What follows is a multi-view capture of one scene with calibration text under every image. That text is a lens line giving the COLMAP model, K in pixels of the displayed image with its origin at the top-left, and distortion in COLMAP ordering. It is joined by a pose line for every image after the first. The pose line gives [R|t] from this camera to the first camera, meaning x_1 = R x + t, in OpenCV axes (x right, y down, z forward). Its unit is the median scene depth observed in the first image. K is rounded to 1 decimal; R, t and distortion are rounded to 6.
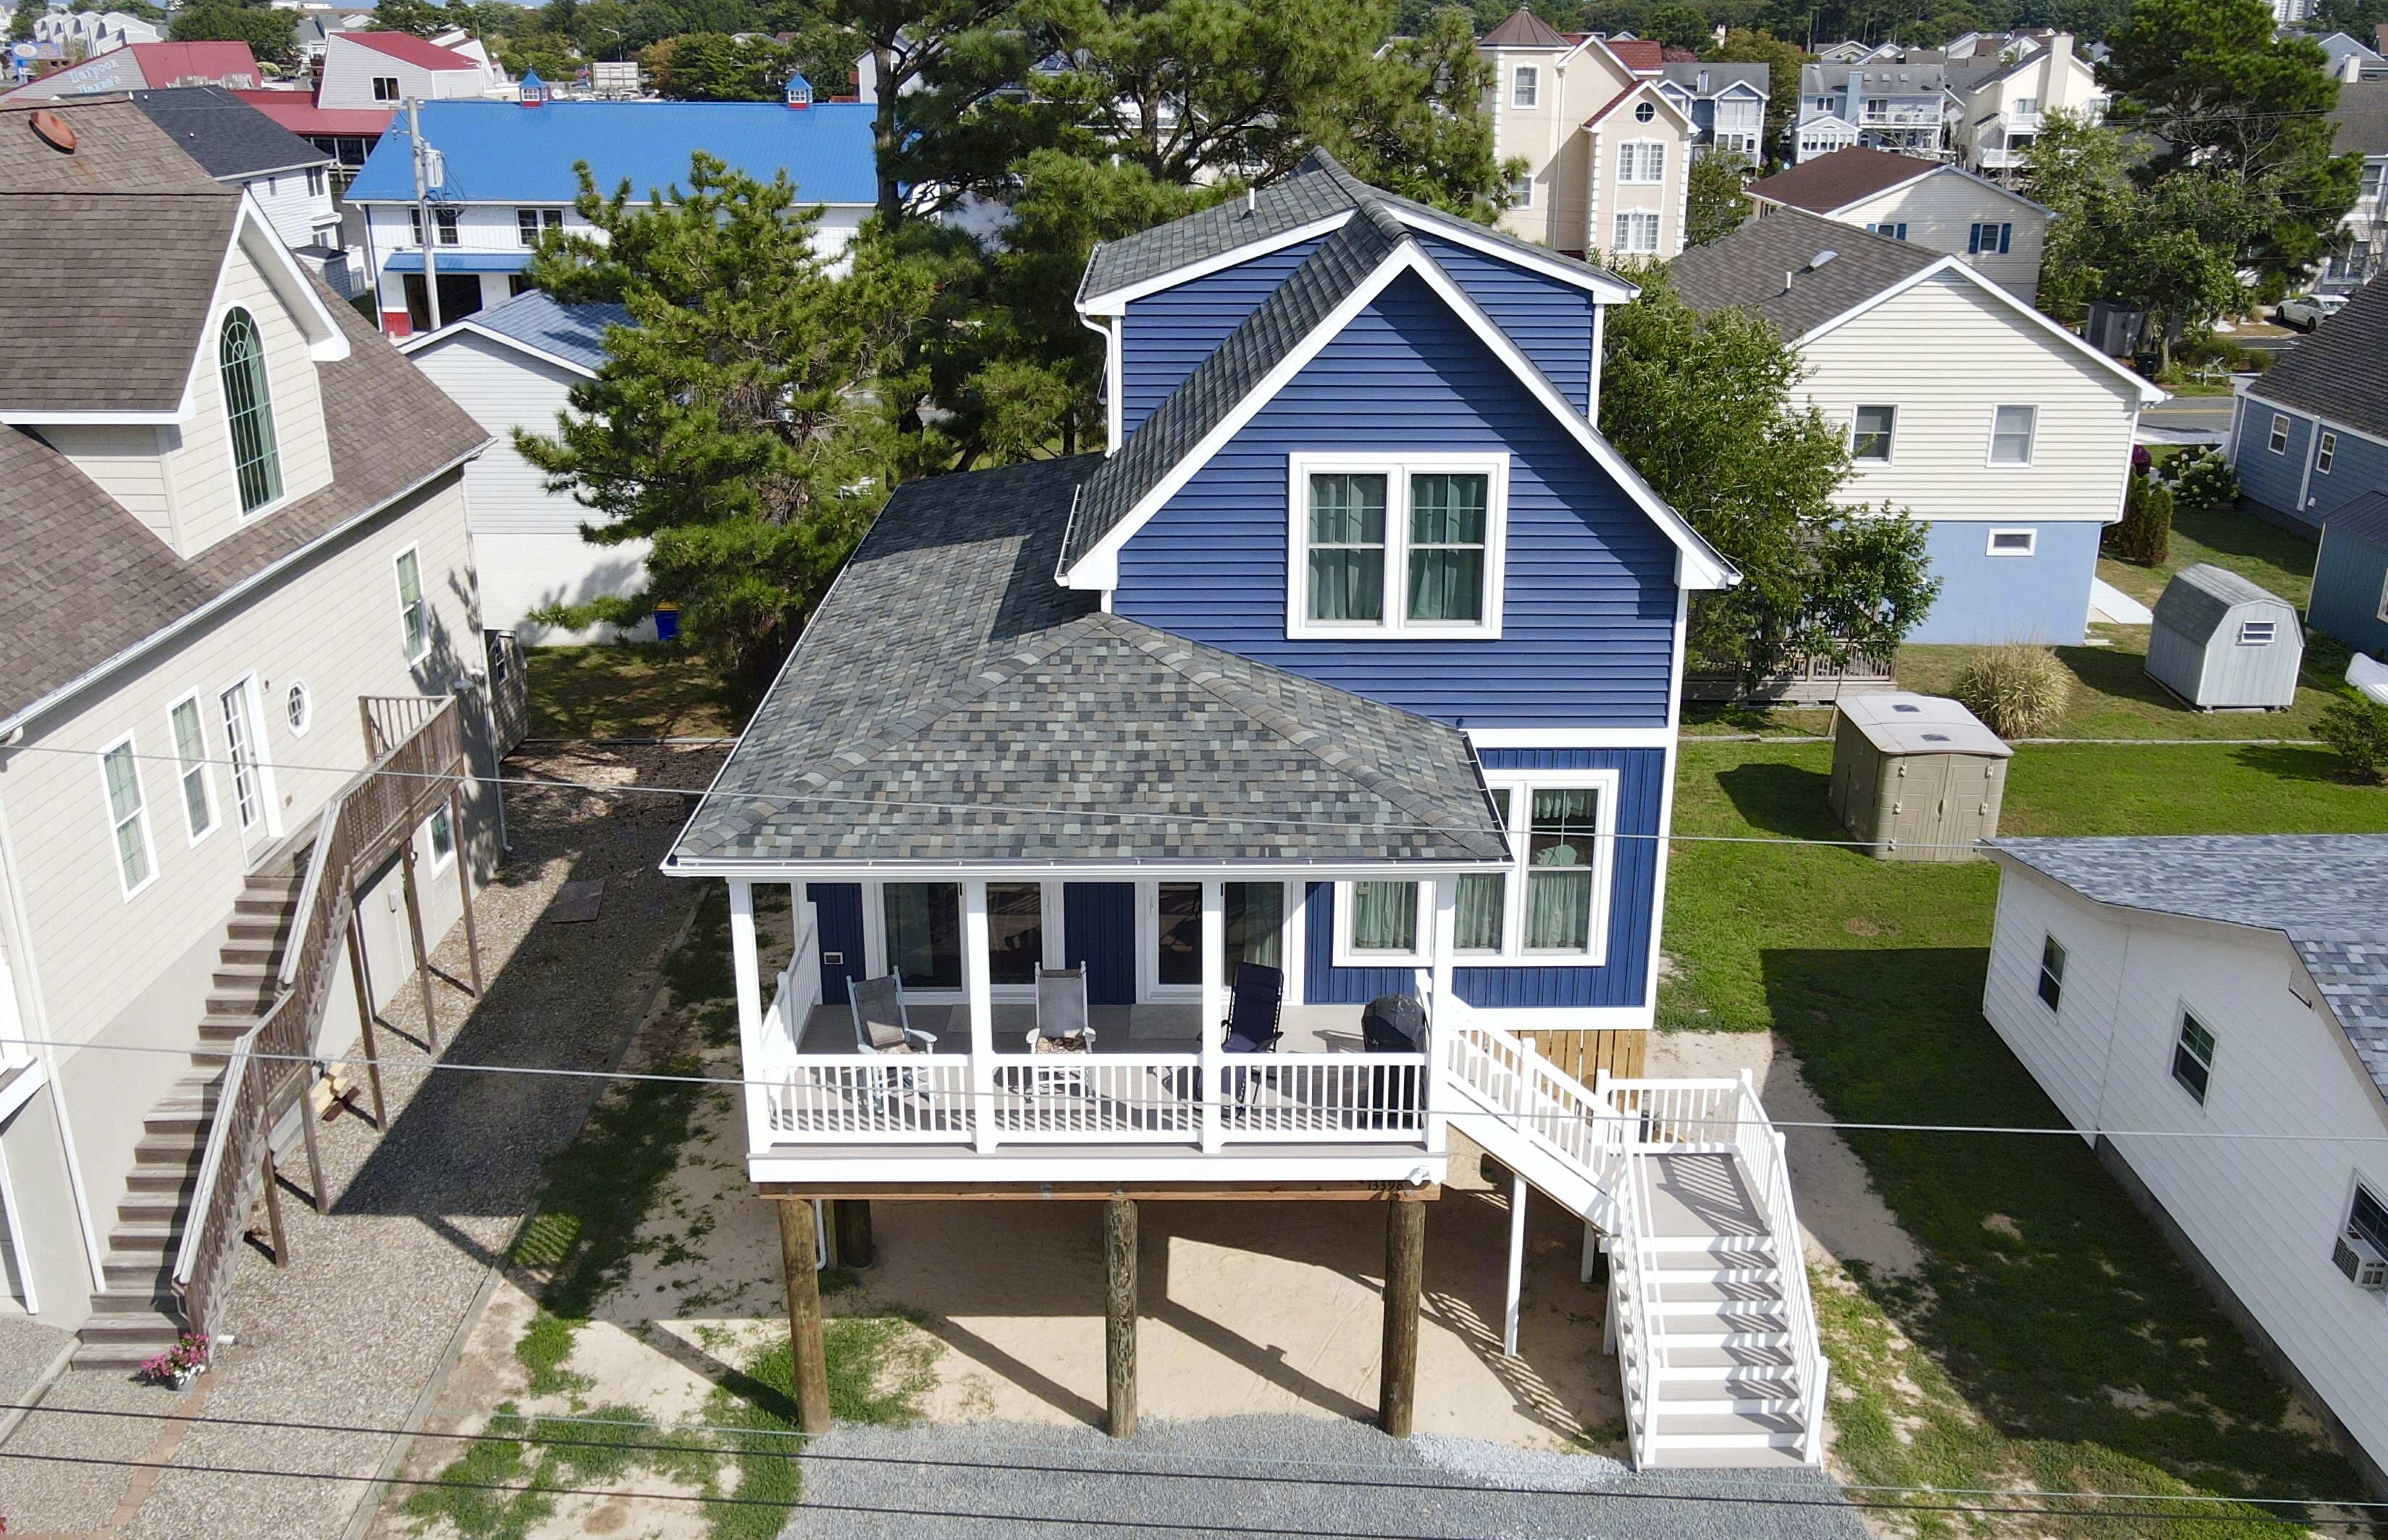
lens RADIAL K [[2136.8, 0, 1217.7], [0, 2136.8, 802.9], [0, 0, 1]] dist [0.007485, 0.027838]
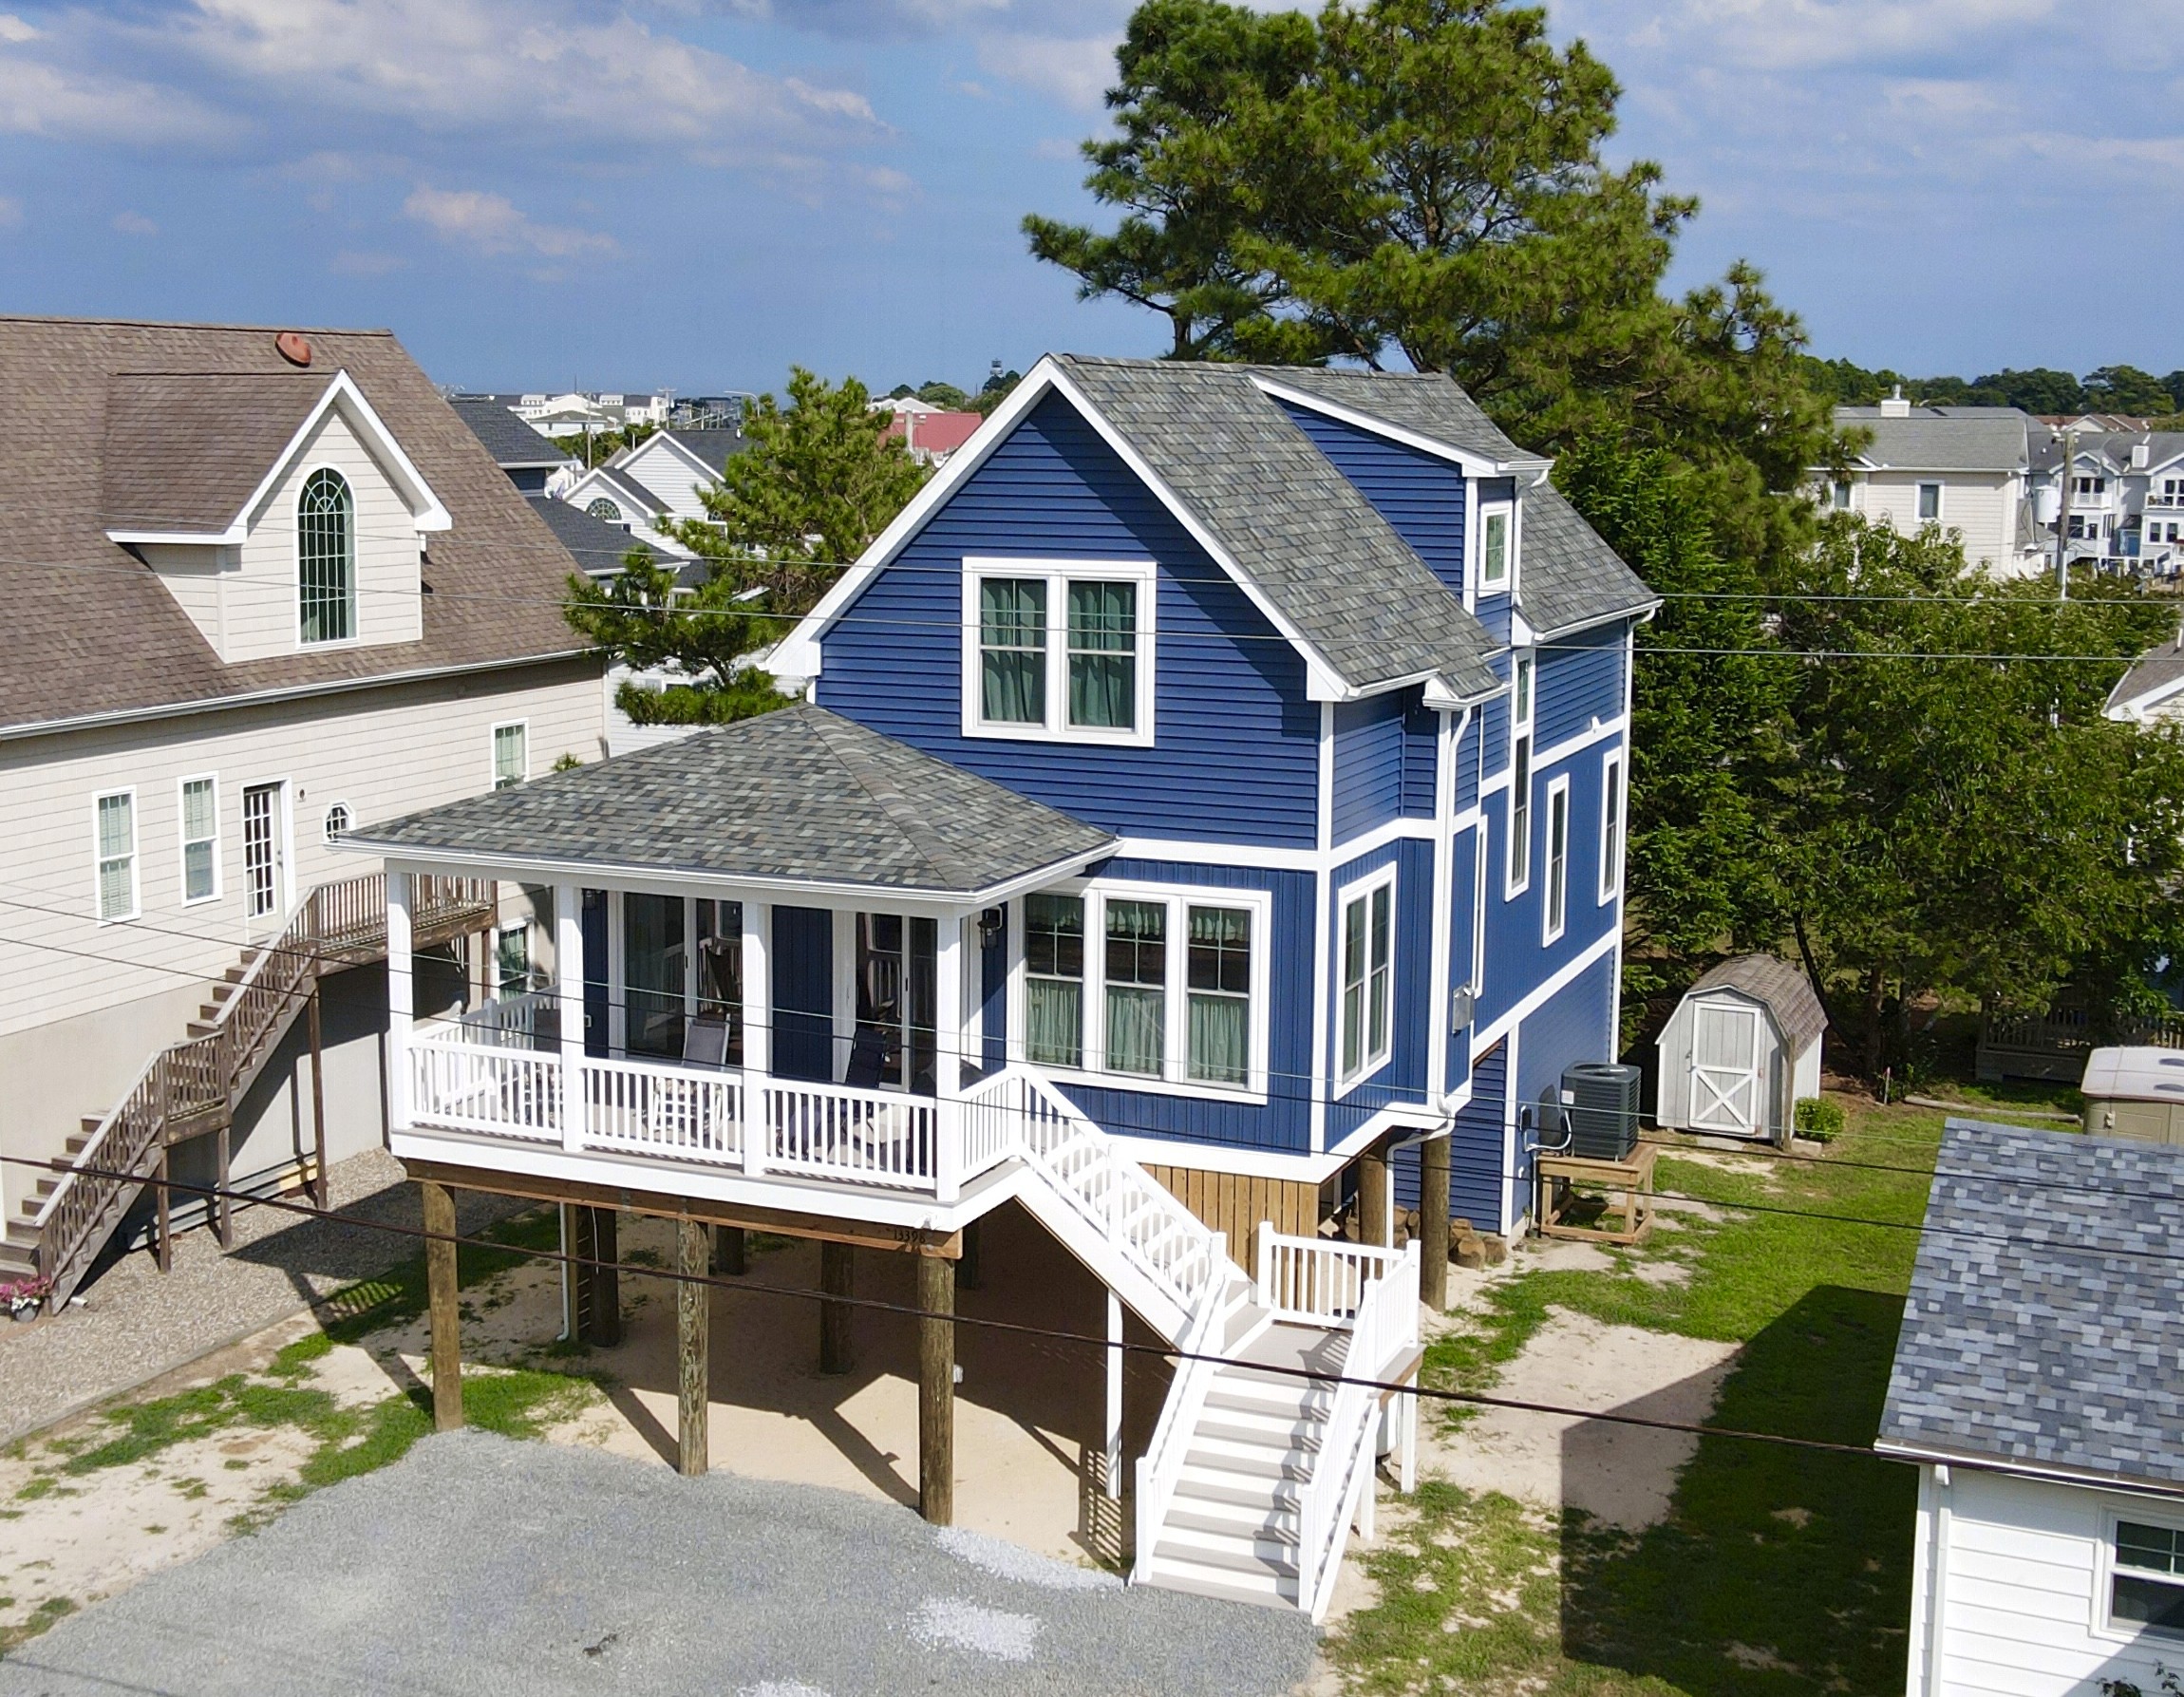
lens RADIAL K [[2812.4, 0, 998.0], [0, 2812.4, 822.7], [0, 0, 1]] dist [-0.003366, 0.000000]
pose [[0.906618, 0.062917, -0.417235, 0.614502], [-0.147446, 0.973724, -0.173555, 0.197293], [0.395352, 0.218868, 0.892073, -0.207160]]
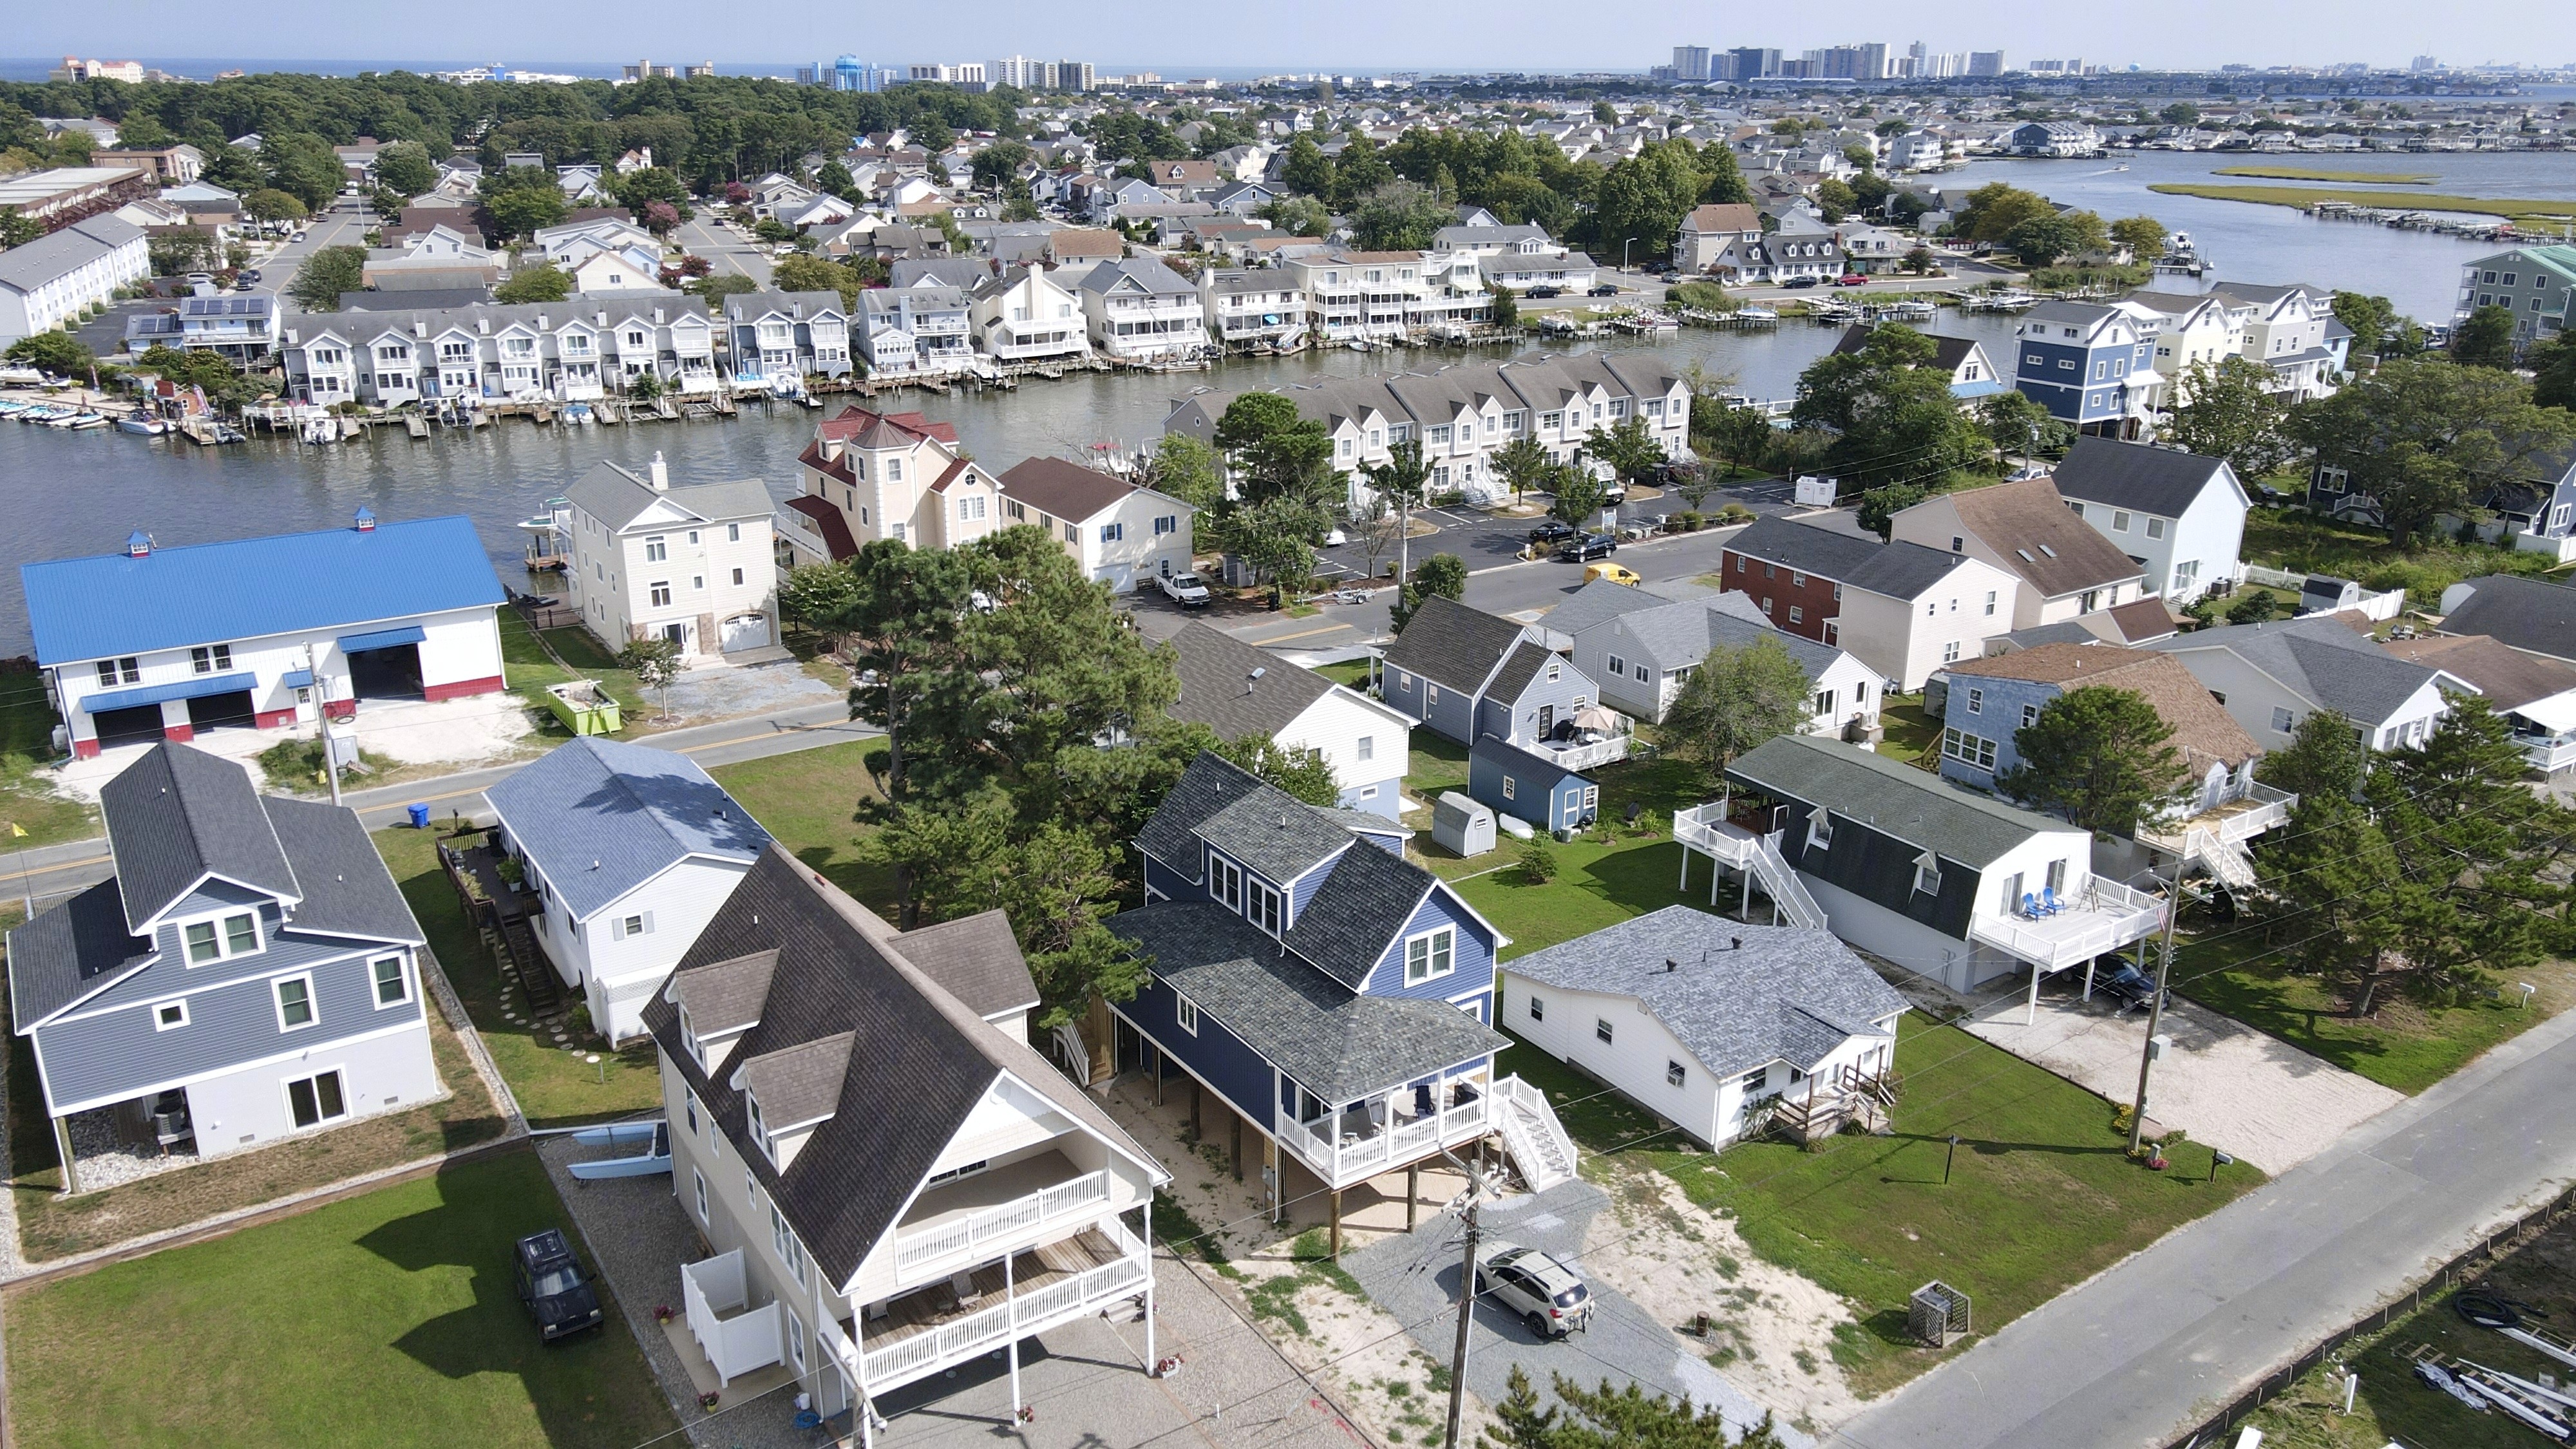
lens RADIAL K [[1907.7, 0, 1298.7], [0, 1907.7, 734.4], [0, 0, 1]] dist [0.006184, 0.010140]
pose [[0.835793, -0.185111, 0.516899, -1.558923], [0.188524, 0.980968, 0.046473, -0.629535], [-0.515664, 0.058606, 0.854784, -1.480982]]
